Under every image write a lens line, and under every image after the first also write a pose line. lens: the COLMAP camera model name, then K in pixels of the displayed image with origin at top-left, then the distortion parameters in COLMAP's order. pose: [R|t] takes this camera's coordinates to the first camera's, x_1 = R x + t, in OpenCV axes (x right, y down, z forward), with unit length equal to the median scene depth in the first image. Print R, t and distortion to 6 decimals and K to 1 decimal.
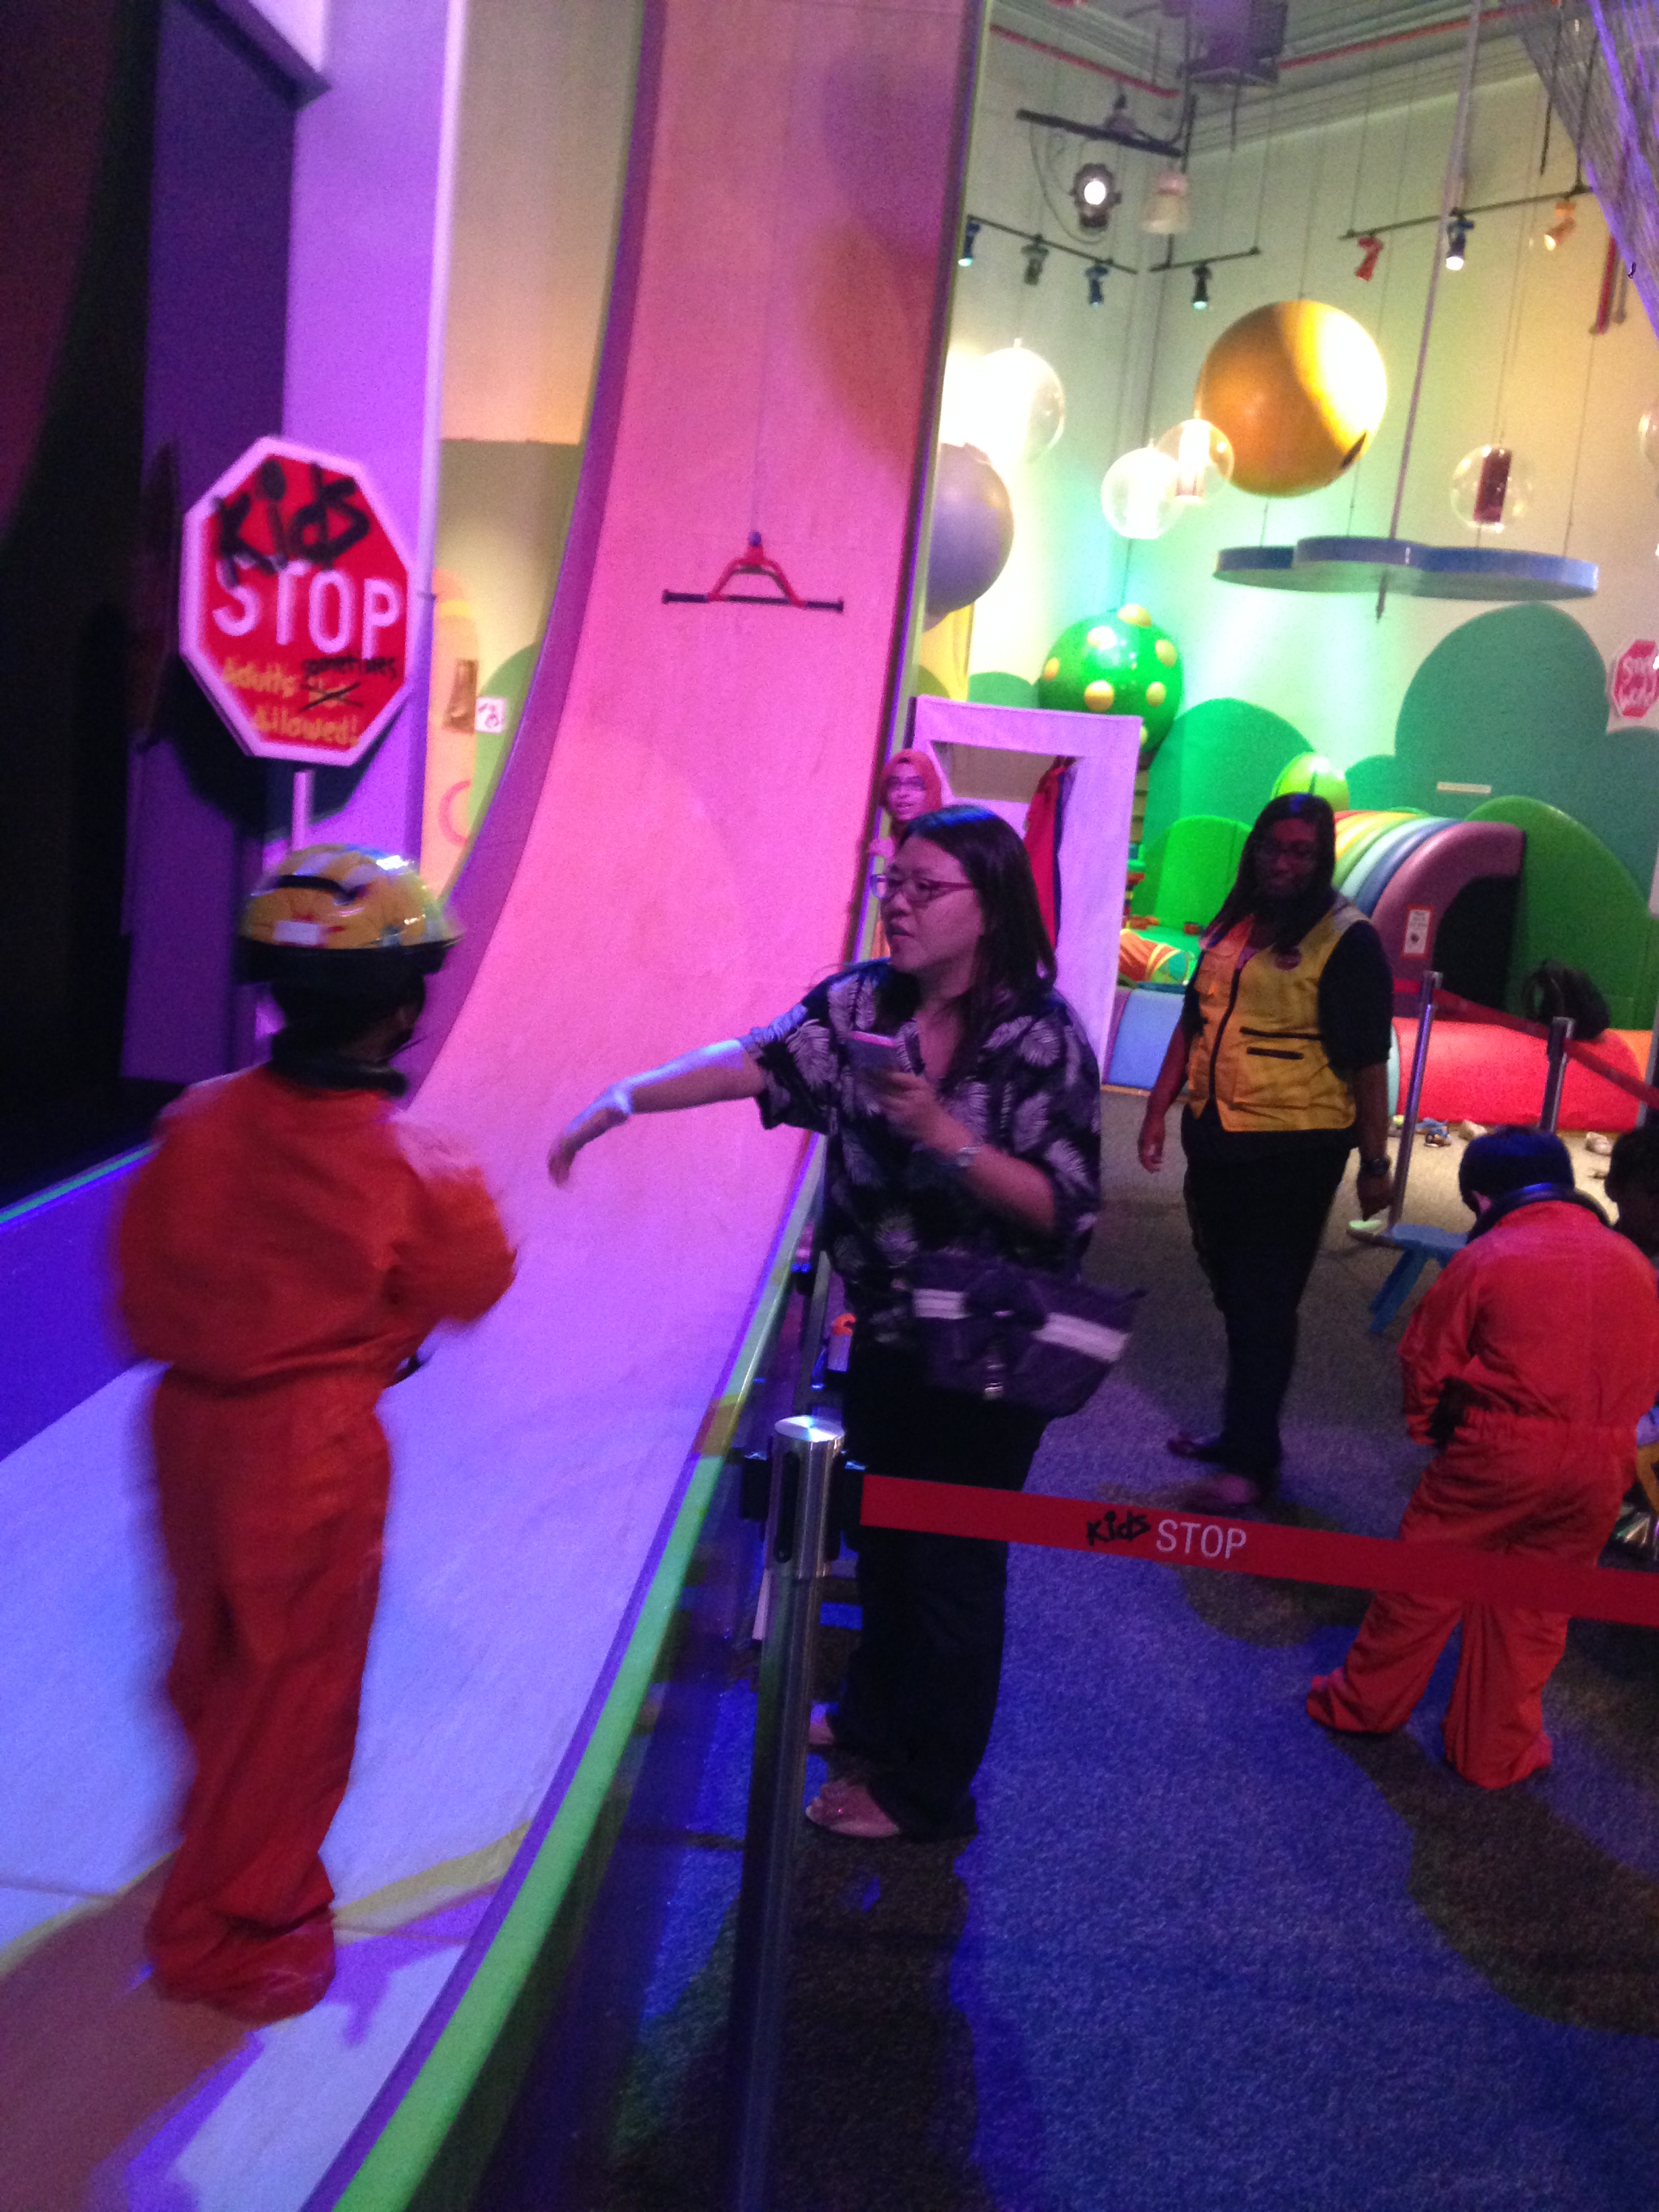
lens RADIAL K [[2092.7, 0, 819.7], [0, 2092.7, 1118.3], [0, 0, 1]] dist [0.126678, -0.262294]
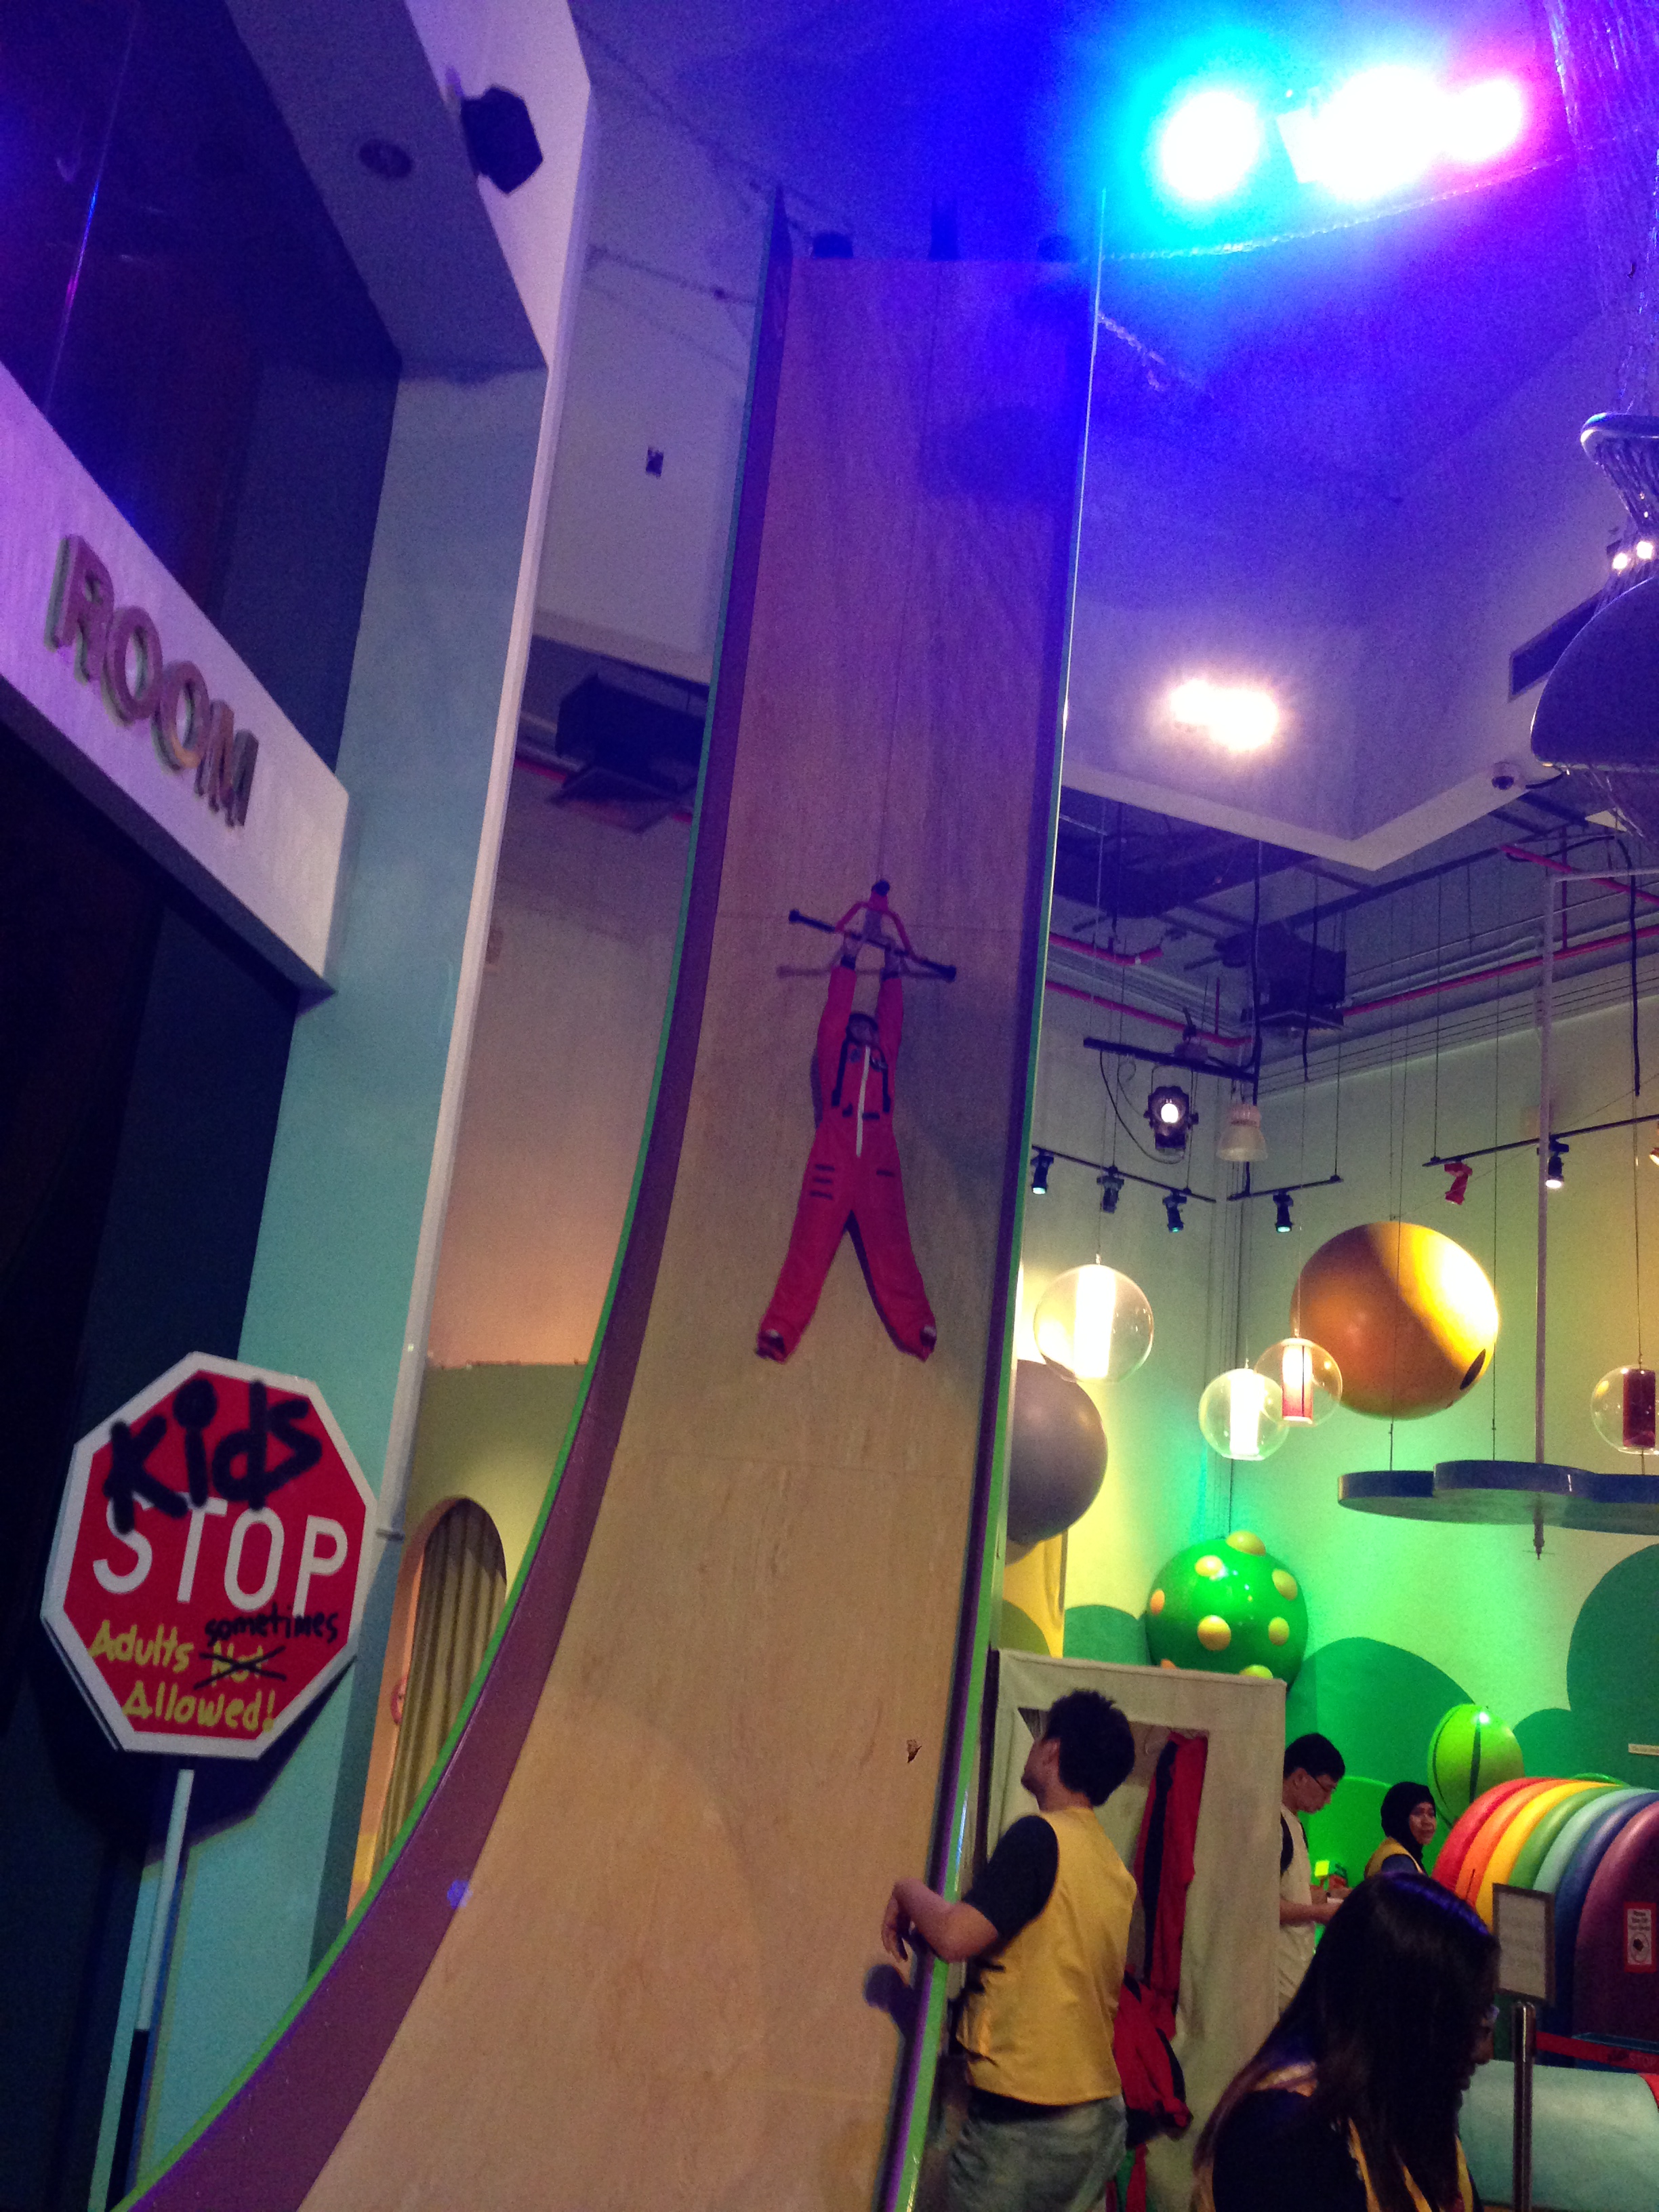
lens RADIAL K [[2011.6, 0, 770.8], [0, 2011.6, 1105.9], [0, 0, 1]] dist [0.084947, -0.002441]
pose [[0.997306, -0.017711, -0.071183, 0.012643], [-0.014406, 0.904224, -0.426816, -0.040145], [0.071925, 0.426691, 0.901533, 0.143664]]
